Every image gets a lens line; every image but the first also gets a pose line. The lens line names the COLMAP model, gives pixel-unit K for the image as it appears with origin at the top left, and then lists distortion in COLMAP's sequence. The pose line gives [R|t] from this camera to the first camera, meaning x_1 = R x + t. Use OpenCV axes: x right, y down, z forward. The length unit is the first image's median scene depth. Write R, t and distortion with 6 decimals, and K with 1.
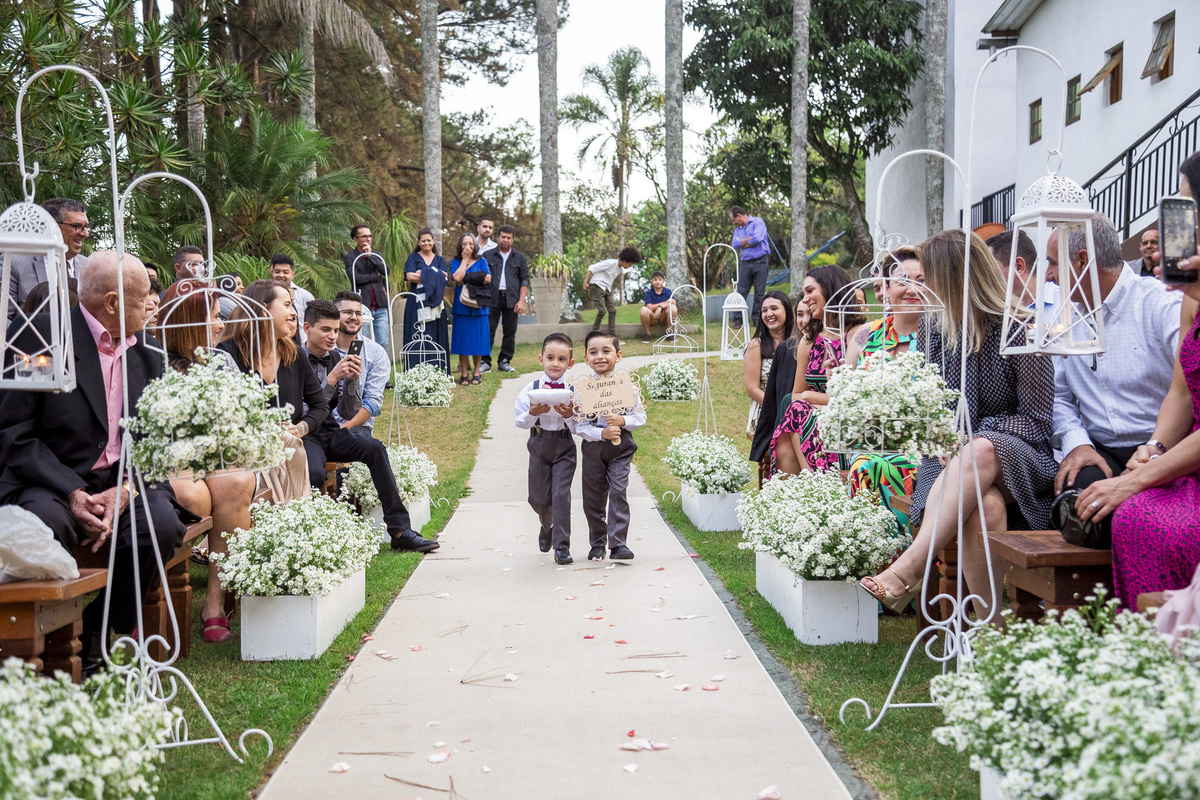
lens RADIAL K [[1508.5, 0, 600.0], [0, 1508.5, 400.0], [0, 0, 1]] dist [0.108733, 0.002903]
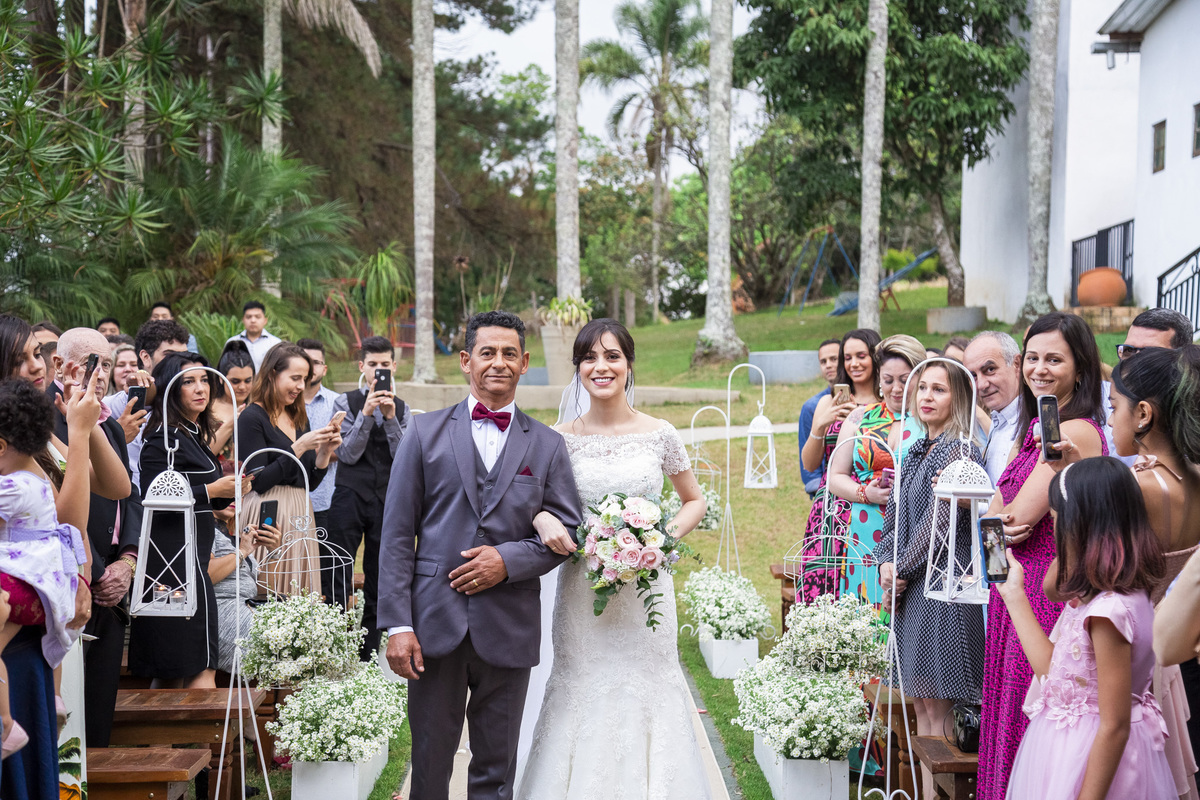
lens RADIAL K [[2044.7, 0, 600.0], [0, 2044.7, 400.0], [0, 0, 1]] dist [0.266348, 0.120327]
pose [[0.999679, 0.021525, -0.013379, 0.003198], [-0.021622, 0.999741, -0.007141, -0.041314], [0.013222, 0.007428, 0.999885, -0.169225]]
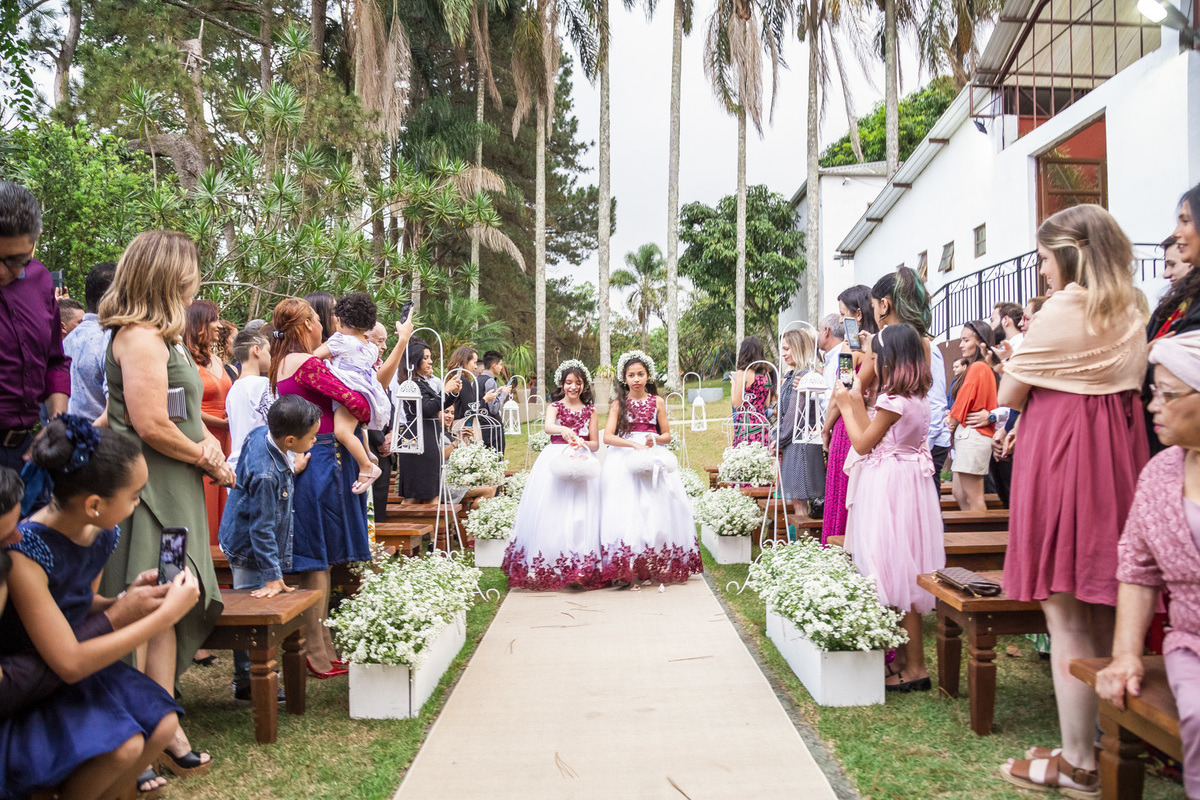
lens RADIAL K [[890.1, 0, 608.0], [0, 890.1, 395.6], [0, 0, 1]] dist [-0.129543, 0.107975]
pose [[0.999606, 0.011021, -0.025832, -0.000266], [-0.012309, 0.998660, -0.050266, -0.007241], [0.025244, 0.050564, 0.998402, -0.106175]]
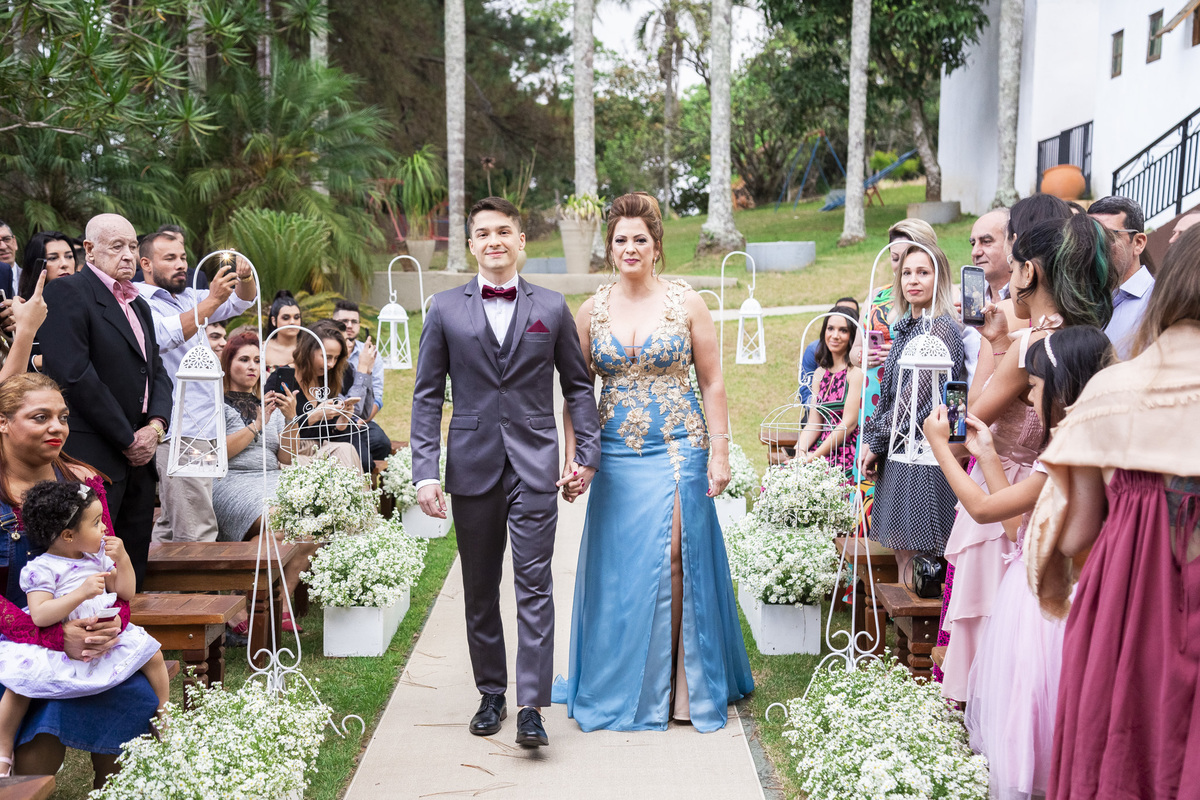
lens RADIAL K [[1803.9, 0, 601.3], [0, 1803.9, 405.0], [0, 0, 1]] dist [0.199516, 0.029038]
pose [[0.999539, 0.020237, -0.022653, 0.008930], [-0.018914, 0.998184, 0.057185, -0.039876], [0.023769, -0.056730, 0.998107, -0.154717]]
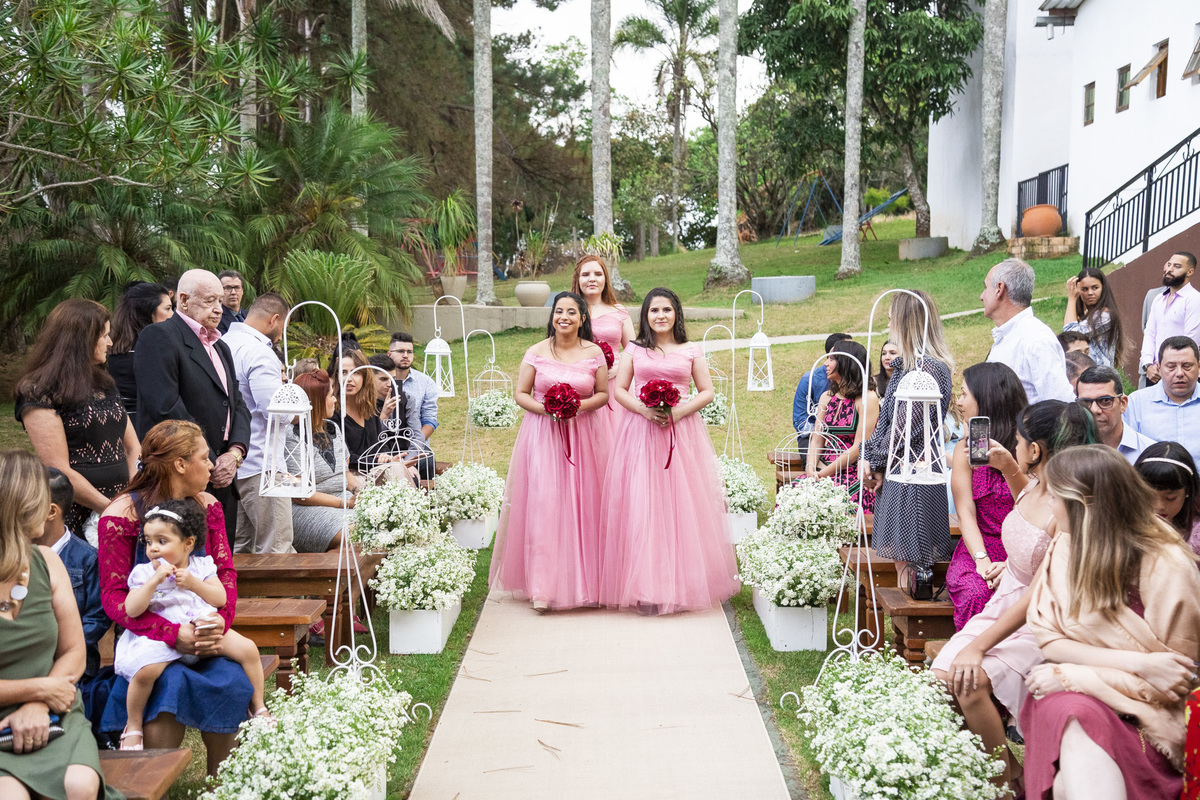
lens RADIAL K [[1690.6, 0, 599.8], [0, 1690.6, 404.1], [0, 0, 1]] dist [0.156351, -0.010514]
pose [[0.999412, 0.015250, -0.030695, 0.004010], [-0.013833, 0.998852, 0.045873, -0.043862], [0.031359, -0.045421, 0.998476, -0.184581]]
